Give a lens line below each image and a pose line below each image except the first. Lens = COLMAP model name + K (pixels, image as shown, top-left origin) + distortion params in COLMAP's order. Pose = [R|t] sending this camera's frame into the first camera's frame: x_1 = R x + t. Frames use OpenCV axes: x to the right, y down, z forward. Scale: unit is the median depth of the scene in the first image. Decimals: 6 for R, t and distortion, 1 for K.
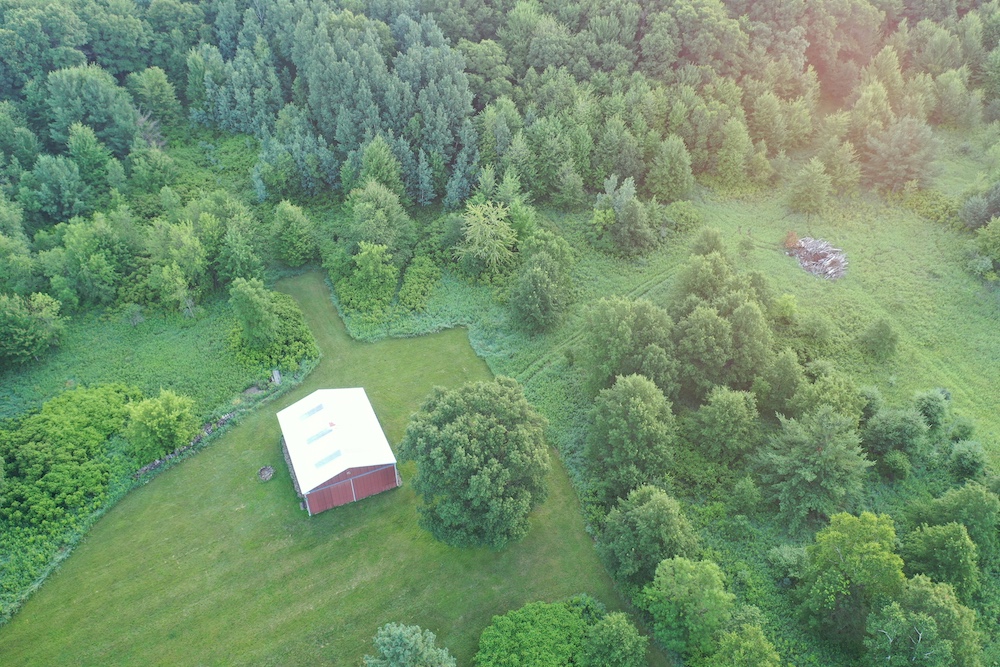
lens RADIAL K [[791.4, 0, 497.7], [0, 791.4, 334.0], [0, 0, 1]] dist [0.002155, 0.001603]
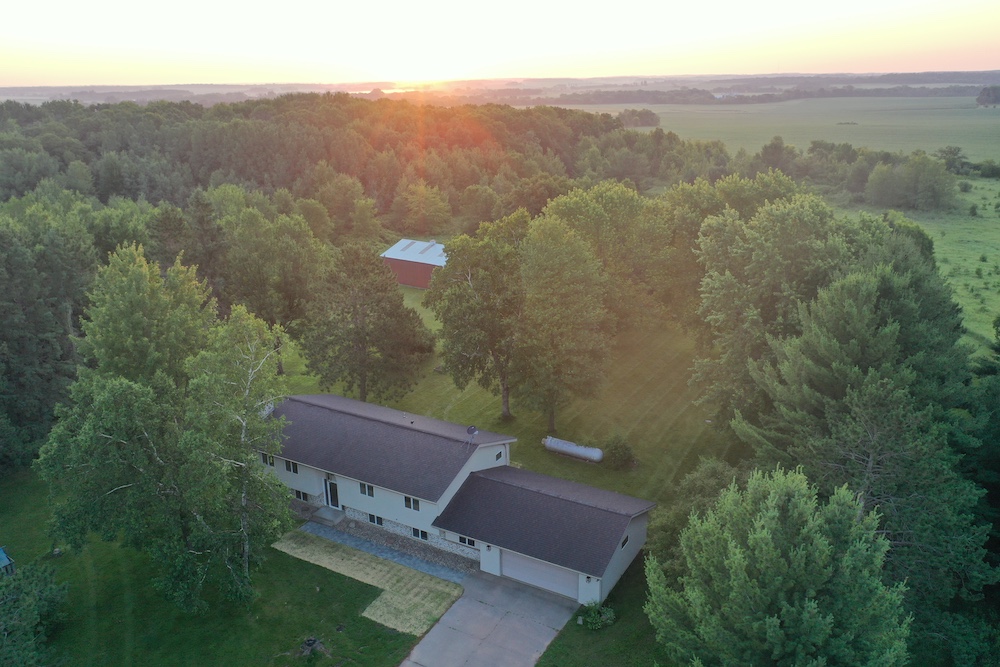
lens RADIAL K [[791.4, 0, 497.9], [0, 791.4, 333.6], [0, 0, 1]] dist [0.002155, 0.001603]
pose [[0.870370, -0.154637, 0.467486, -0.591678], [0.326811, 0.891563, -0.313544, 0.551706], [-0.368308, 0.425679, 0.826527, -0.084835]]
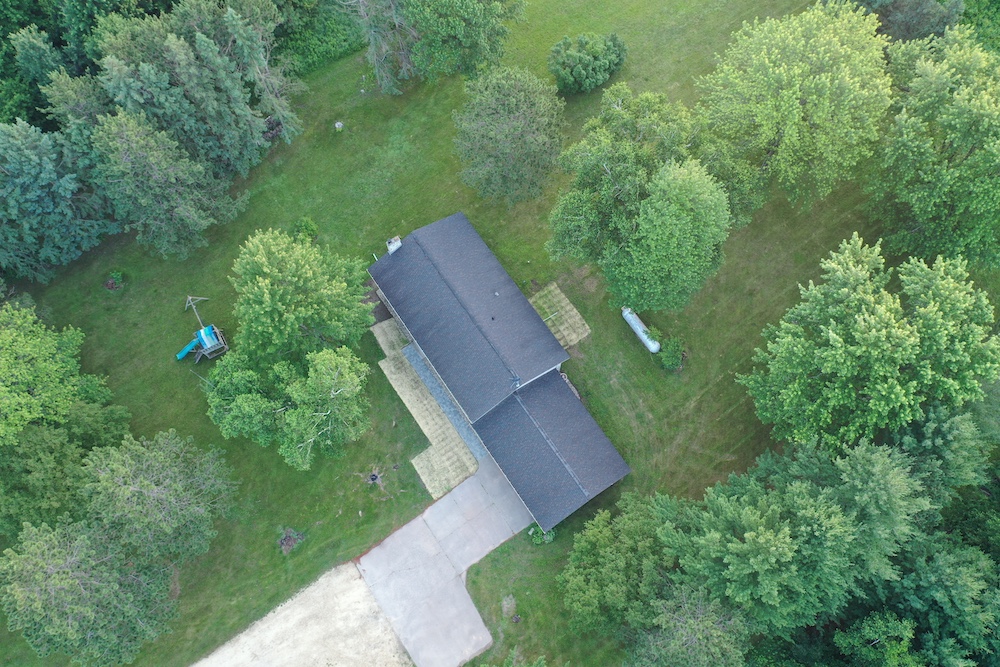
lens RADIAL K [[791.4, 0, 496.2], [0, 791.4, 334.0], [0, 0, 1]] dist [0.002155, 0.001603]
pose [[0.997718, -0.066532, 0.011520, -0.426594], [0.051796, 0.863574, 0.501555, 0.147135], [-0.043317, -0.499813, 0.865049, -0.163649]]
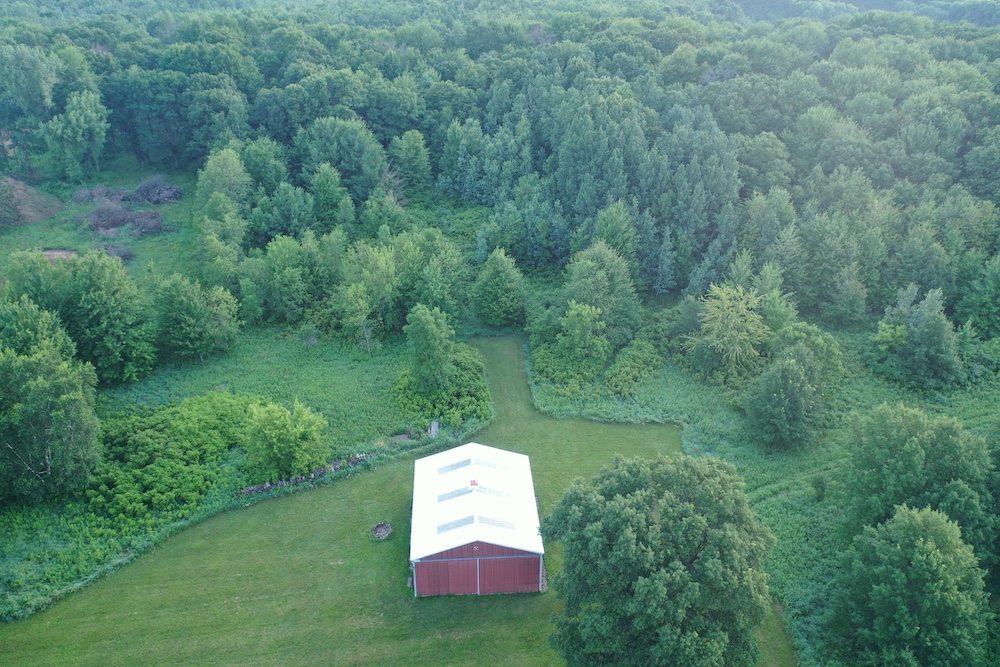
lens RADIAL K [[791.4, 0, 497.8], [0, 791.4, 335.3], [0, 0, 1]] dist [0.002155, 0.001603]
pose [[0.936451, 0.162108, -0.311095, 0.017673], [-0.228002, 0.955226, -0.188571, 0.088477], [0.266597, 0.247518, 0.931483, 0.204937]]
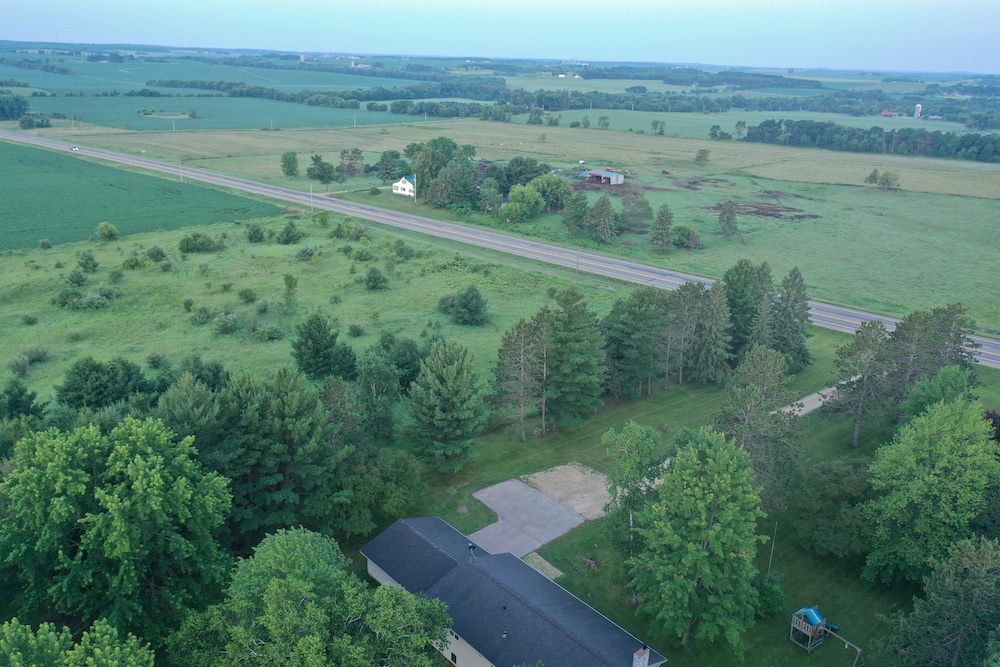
lens RADIAL K [[791.4, 0, 497.8], [0, 791.4, 333.1], [0, 0, 1]] dist [0.002155, 0.001603]
pose [[-0.980762, 0.044753, -0.190006, -0.324480], [-0.142883, 0.498611, 0.854969, -0.111113], [0.133001, 0.865670, -0.482624, 0.448915]]
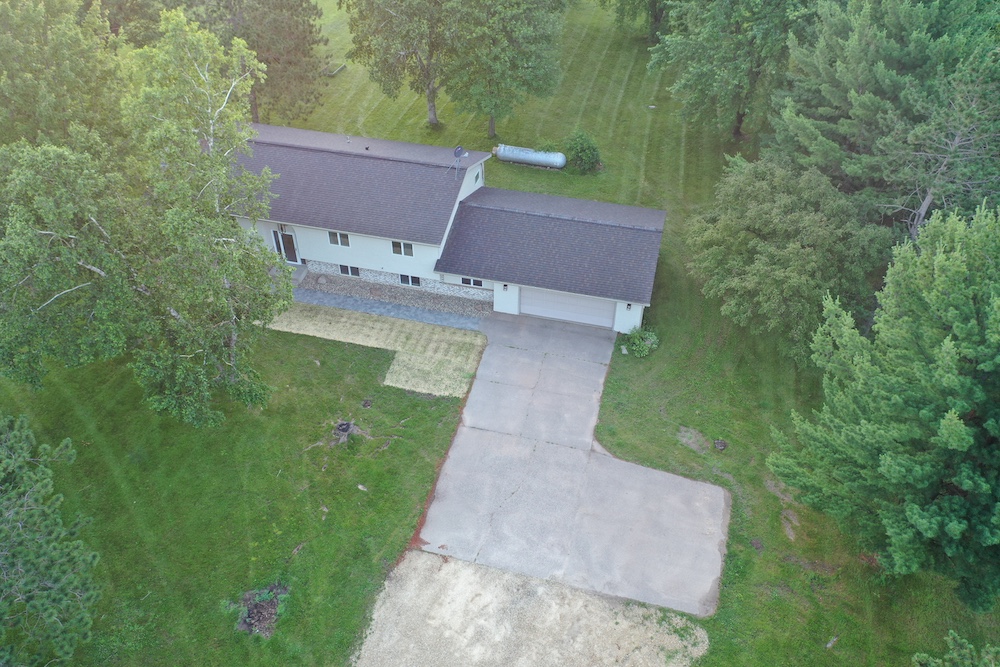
lens RADIAL K [[791.4, 0, 497.6], [0, 791.4, 332.8], [0, 0, 1]] dist [0.002155, 0.001603]
pose [[0.708214, -0.448995, 0.544827, -0.628731], [0.455422, 0.880225, 0.133400, 0.489781], [-0.539466, 0.153651, 0.827869, 0.009700]]
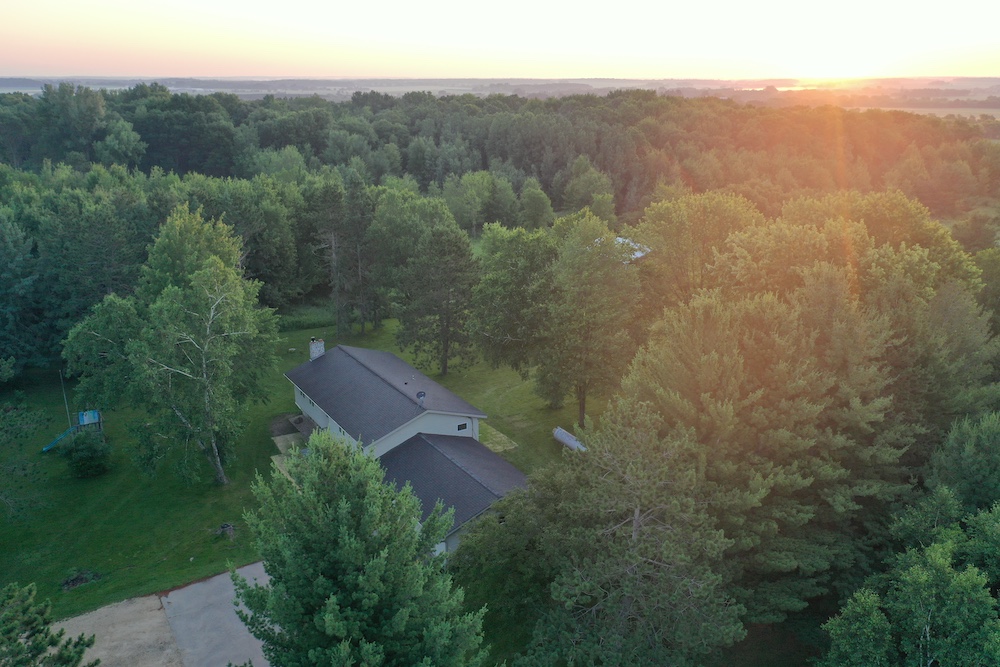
lens RADIAL K [[791.4, 0, 497.6], [0, 791.4, 334.7], [0, 0, 1]] dist [0.002155, 0.001603]
pose [[0.999180, -0.004199, 0.040268, -0.380084], [0.019468, 0.921909, -0.386916, 0.614054], [-0.035499, 0.387383, 0.921235, -0.165107]]
